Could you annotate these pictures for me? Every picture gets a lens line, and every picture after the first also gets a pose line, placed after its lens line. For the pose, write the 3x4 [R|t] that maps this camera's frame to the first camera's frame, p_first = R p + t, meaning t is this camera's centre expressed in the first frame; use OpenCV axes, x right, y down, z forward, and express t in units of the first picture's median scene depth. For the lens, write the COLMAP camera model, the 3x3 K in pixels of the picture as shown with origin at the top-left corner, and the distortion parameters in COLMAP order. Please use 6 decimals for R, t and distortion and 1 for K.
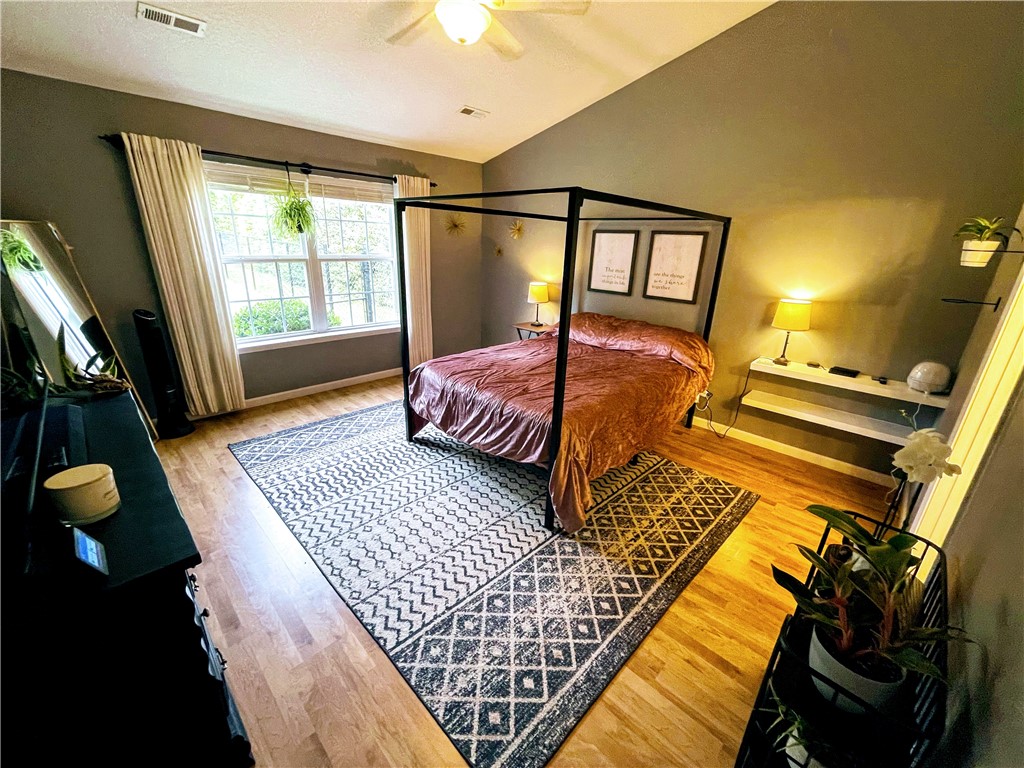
lens RADIAL K [[412.6, 0, 516.2], [0, 412.6, 385.9], [0, 0, 1]] dist [-0.003124, 0.001863]
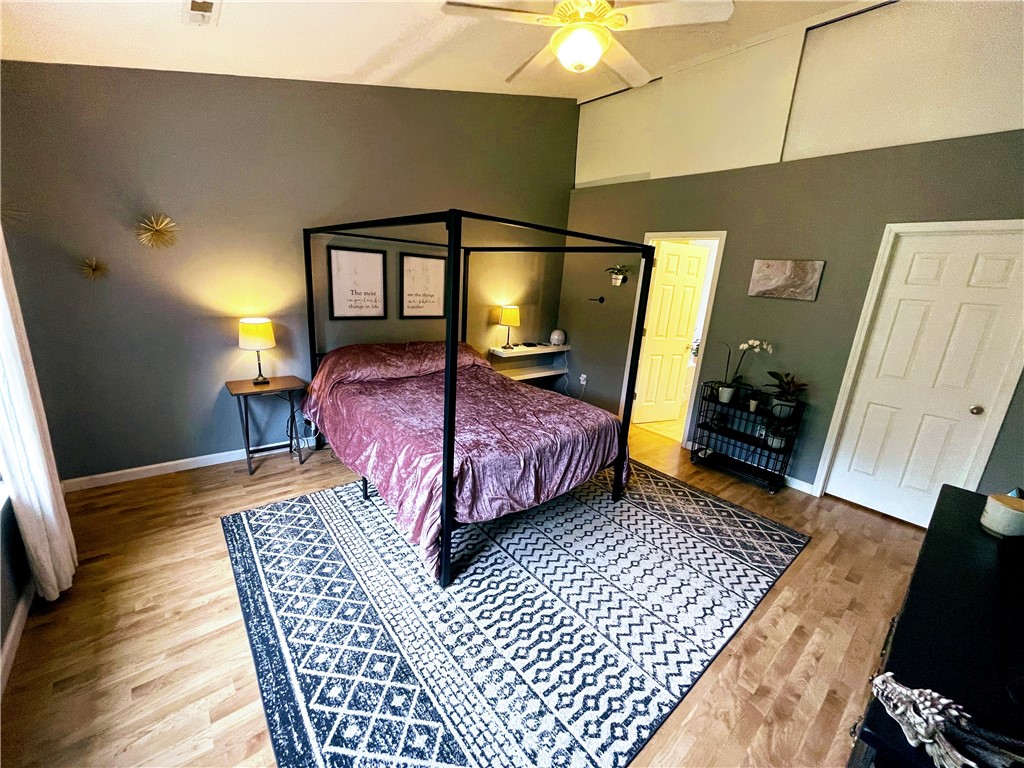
lens RADIAL K [[412.6, 0, 517.2], [0, 412.6, 383.0], [0, 0, 1]] dist [-0.003124, 0.001863]
pose [[0.091728, -0.279011, 0.955897, -1.025955], [0.269631, 0.931043, 0.245883, -0.375756], [-0.958585, 0.235185, 0.160632, 0.962437]]
